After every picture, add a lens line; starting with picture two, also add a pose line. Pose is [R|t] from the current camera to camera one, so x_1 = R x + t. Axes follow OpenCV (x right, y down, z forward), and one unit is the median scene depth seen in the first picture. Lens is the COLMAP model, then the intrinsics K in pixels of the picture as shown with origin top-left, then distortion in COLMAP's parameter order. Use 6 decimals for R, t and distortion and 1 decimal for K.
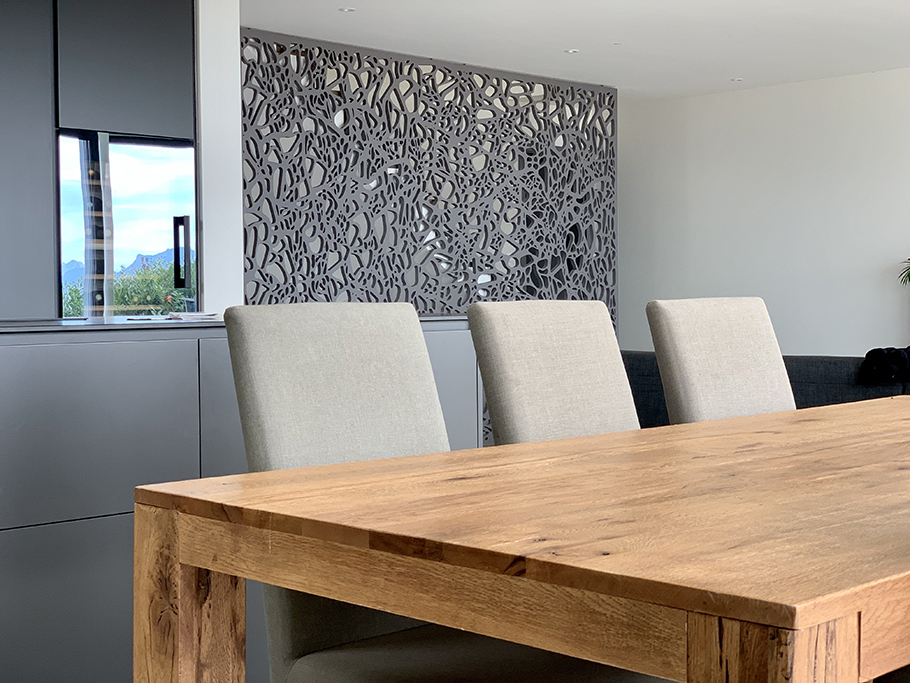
lens RADIAL K [[1367.8, 0, 480.4], [0, 1367.8, 318.7], [0, 0, 1]] dist [0.035891, 0.000000]
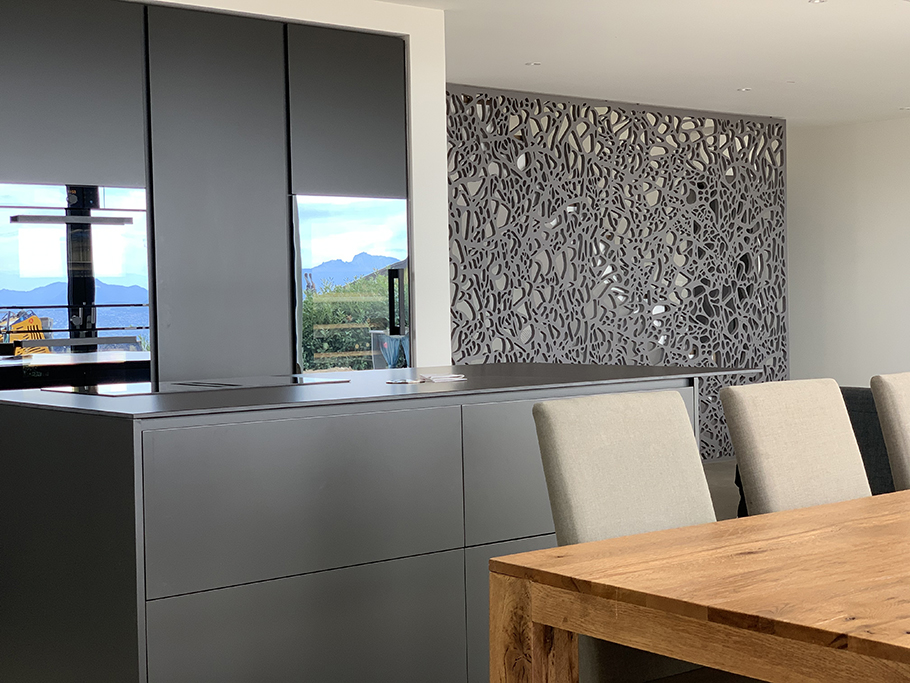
lens RADIAL K [[1367.8, 0, 467.5], [0, 1367.8, 326.0], [0, 0, 1]] dist [0.035891, 0.000000]
pose [[0.993536, -0.010683, -0.113015, -0.025980], [0.010562, 0.999943, -0.001668, -0.018046], [0.113026, 0.000464, 0.993592, -0.050605]]
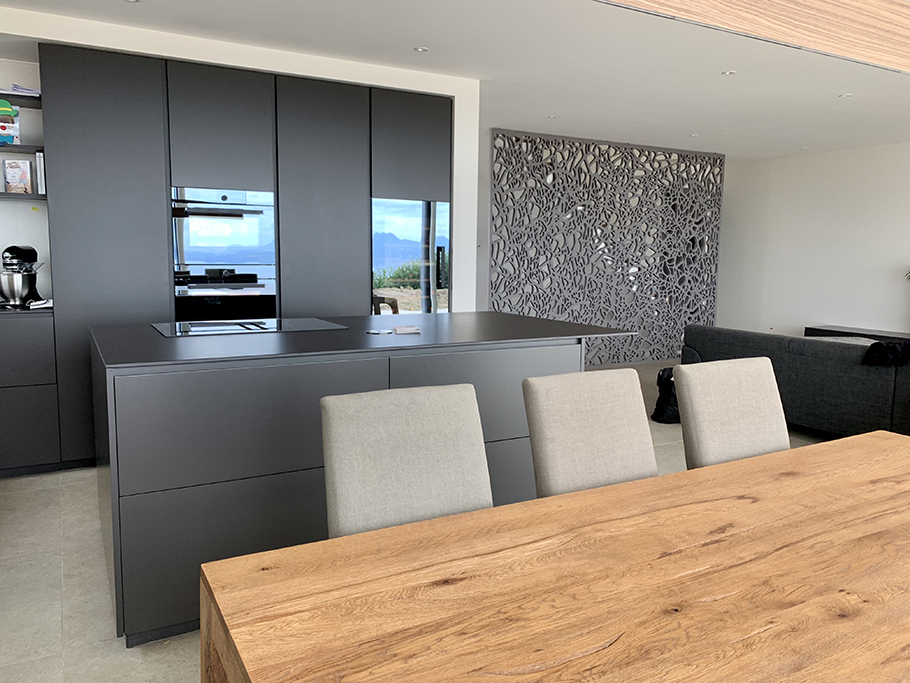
lens RADIAL K [[698.6, 0, 451.2], [0, 698.6, 340.1], [0, 0, 1]] dist [0.035852, -0.049810]
pose [[0.959769, 0.055435, -0.275265, 0.032631], [-0.025692, 0.993543, 0.110507, -0.036005], [0.279614, -0.098989, 0.954996, 0.087385]]
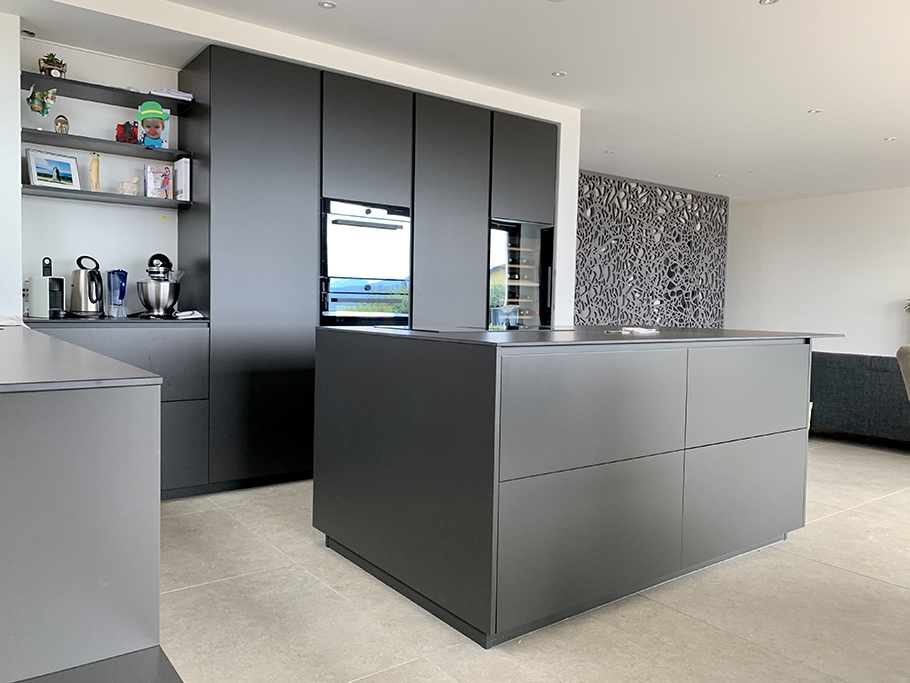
lens RADIAL K [[698.6, 0, 450.8], [0, 698.6, 333.6], [0, 0, 1]] dist [0.035852, -0.049810]
pose [[0.986974, 0.035535, -0.156909, -0.129166], [-0.031470, 0.999103, 0.028318, -0.006485], [0.157775, -0.023011, 0.987207, 0.050359]]
